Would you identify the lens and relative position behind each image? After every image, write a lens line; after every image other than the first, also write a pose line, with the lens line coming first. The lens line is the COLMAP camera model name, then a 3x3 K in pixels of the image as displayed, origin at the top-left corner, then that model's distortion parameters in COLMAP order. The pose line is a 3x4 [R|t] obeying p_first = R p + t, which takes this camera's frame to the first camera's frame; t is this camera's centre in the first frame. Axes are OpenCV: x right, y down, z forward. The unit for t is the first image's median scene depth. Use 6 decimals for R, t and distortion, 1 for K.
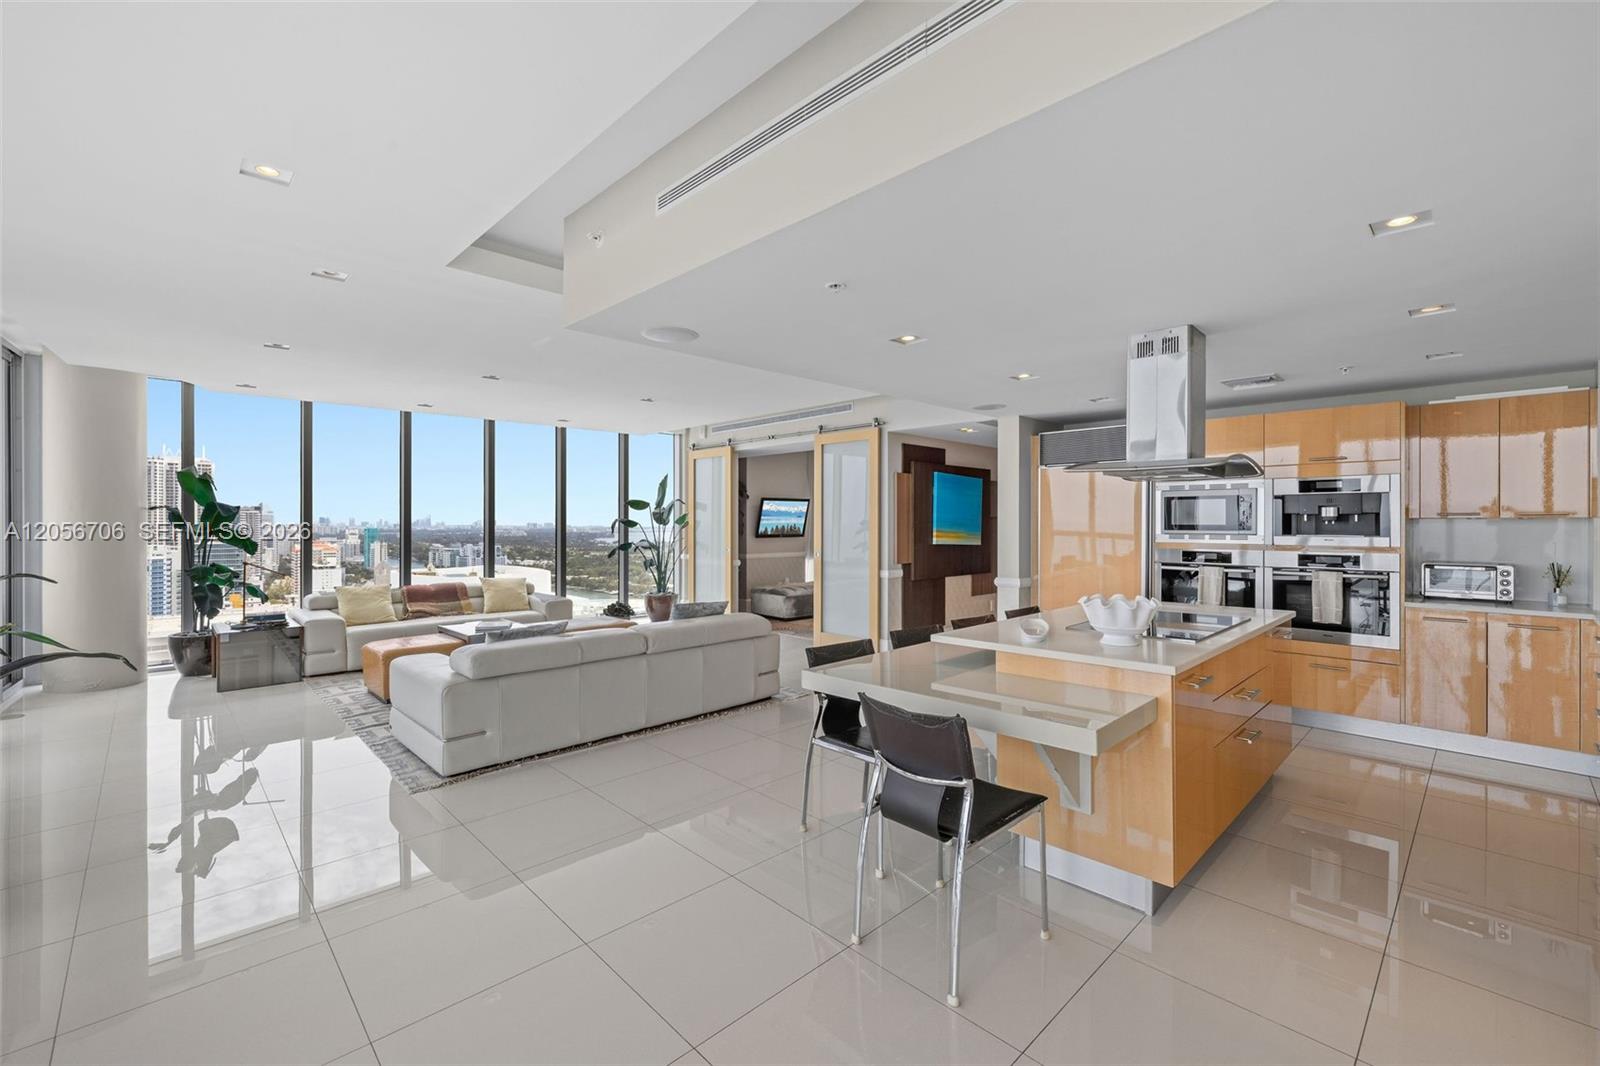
lens RADIAL K [[668.9, 0, 799.0], [0, 668.9, 526.8], [0, 0, 1]] dist [0.000962, 0.000140]
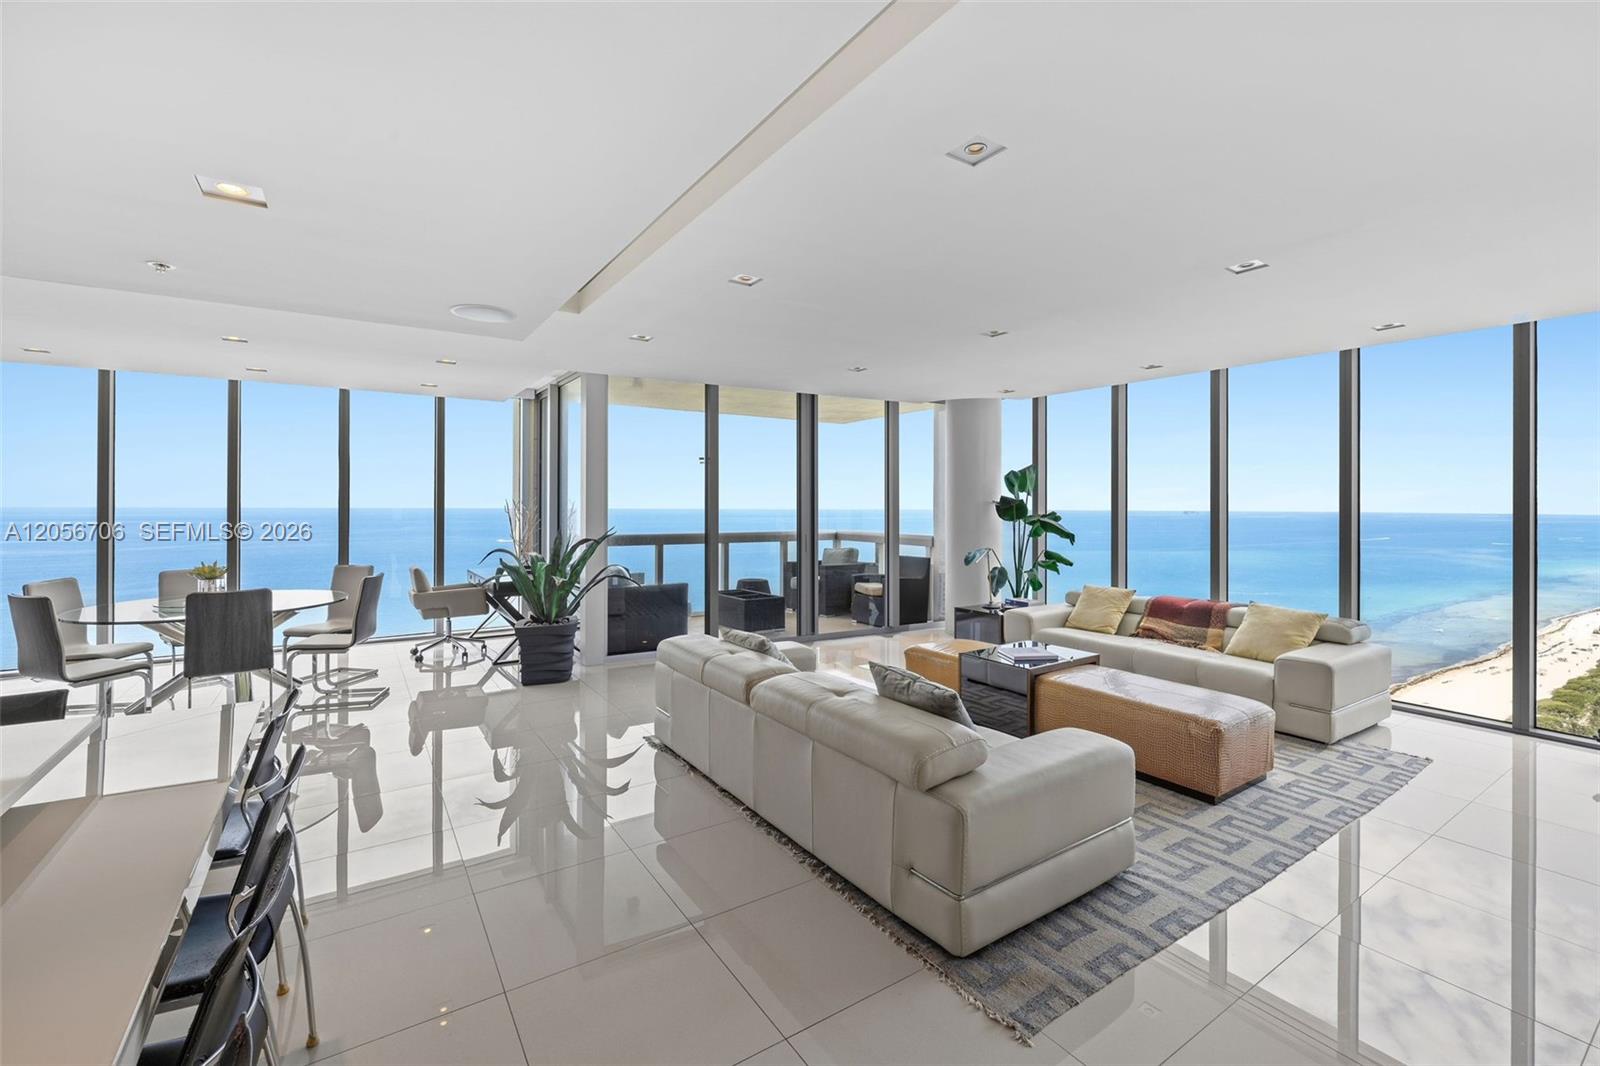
lens RADIAL K [[675.8, 0, 799.3], [0, 675.8, 501.1], [0, 0, 1]] dist [-0.000499, -0.000009]
pose [[-0.179349, -0.009144, -0.983743, 0.364140], [-0.010374, 0.999919, -0.007403, -0.017986], [0.983731, 0.008878, -0.179430, 0.915972]]
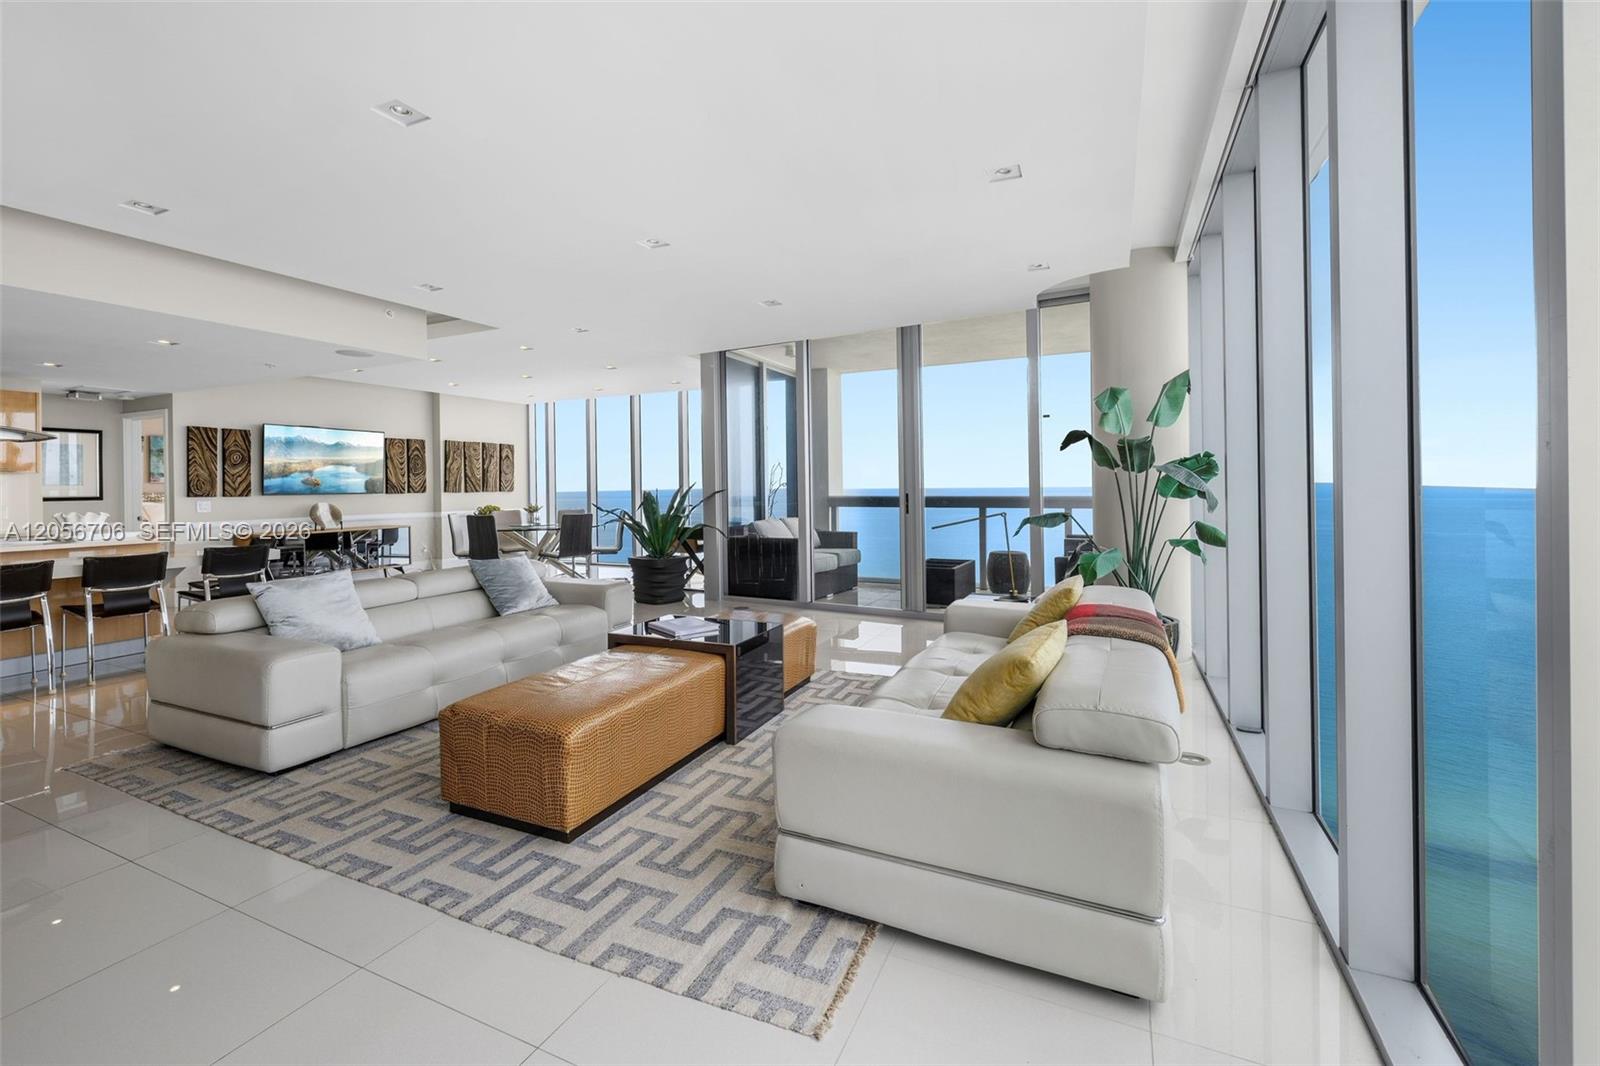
lens RADIAL K [[688.8, 0, 791.2], [0, 688.8, 486.3], [0, 0, 1]] dist [0.001636, -0.000093]
pose [[-0.936383, 0.009306, -0.350856, -0.336937], [0.007668, 0.999952, 0.006058, 0.017286], [0.350895, 0.002983, -0.936410, 1.686849]]
